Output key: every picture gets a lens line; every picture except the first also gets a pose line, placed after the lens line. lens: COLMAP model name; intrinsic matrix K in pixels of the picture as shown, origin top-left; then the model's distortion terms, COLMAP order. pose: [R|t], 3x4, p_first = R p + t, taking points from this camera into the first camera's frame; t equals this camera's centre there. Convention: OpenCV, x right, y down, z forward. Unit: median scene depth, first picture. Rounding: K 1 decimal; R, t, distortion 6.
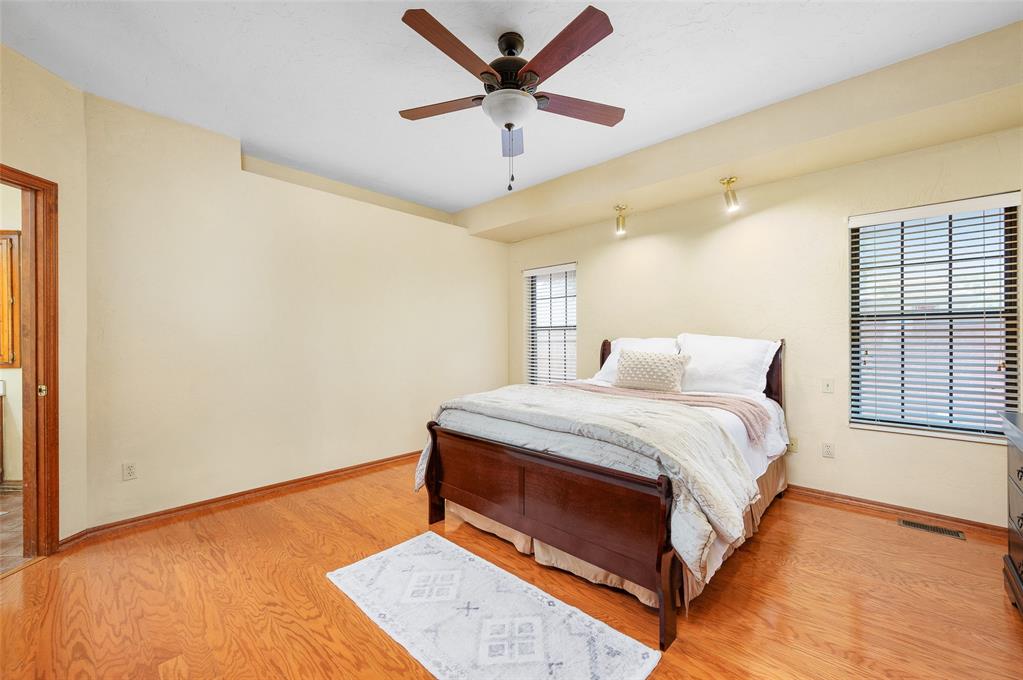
lens RADIAL K [[402.8, 0, 509.4], [0, 402.8, 338.9], [0, 0, 1]] dist [0.008056, 0.000096]
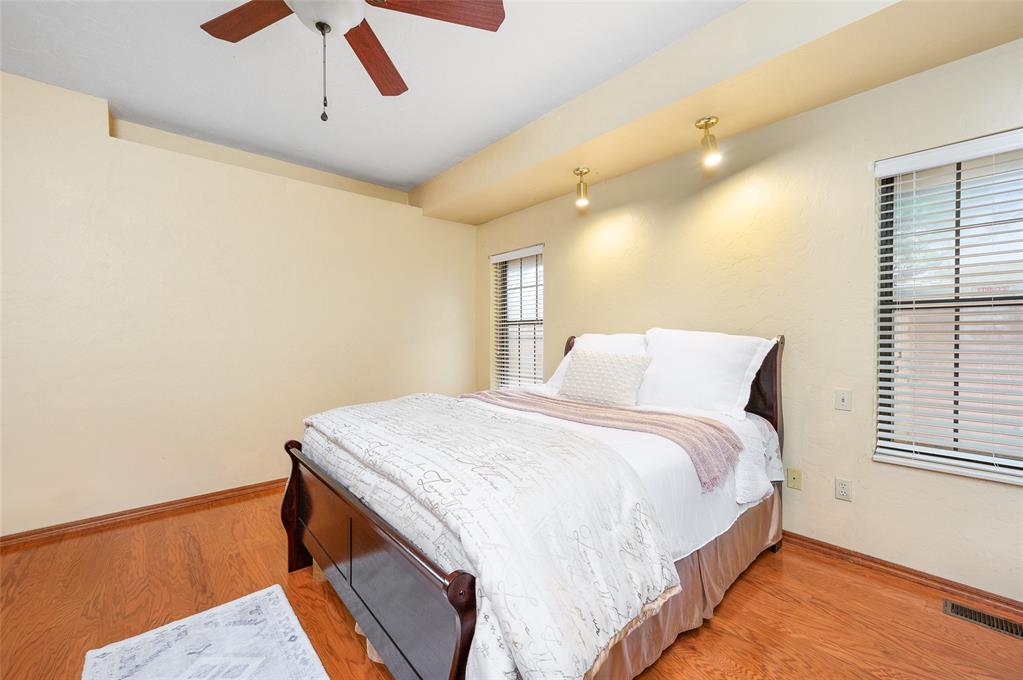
lens RADIAL K [[402.8, 0, 513.7], [0, 402.8, 339.7], [0, 0, 1]] dist [0.008056, 0.000096]
pose [[0.995532, 0.000946, -0.094420, 0.270324], [0.000272, 0.999917, 0.012889, -0.001176], [0.094424, -0.012857, 0.995449, 0.230527]]
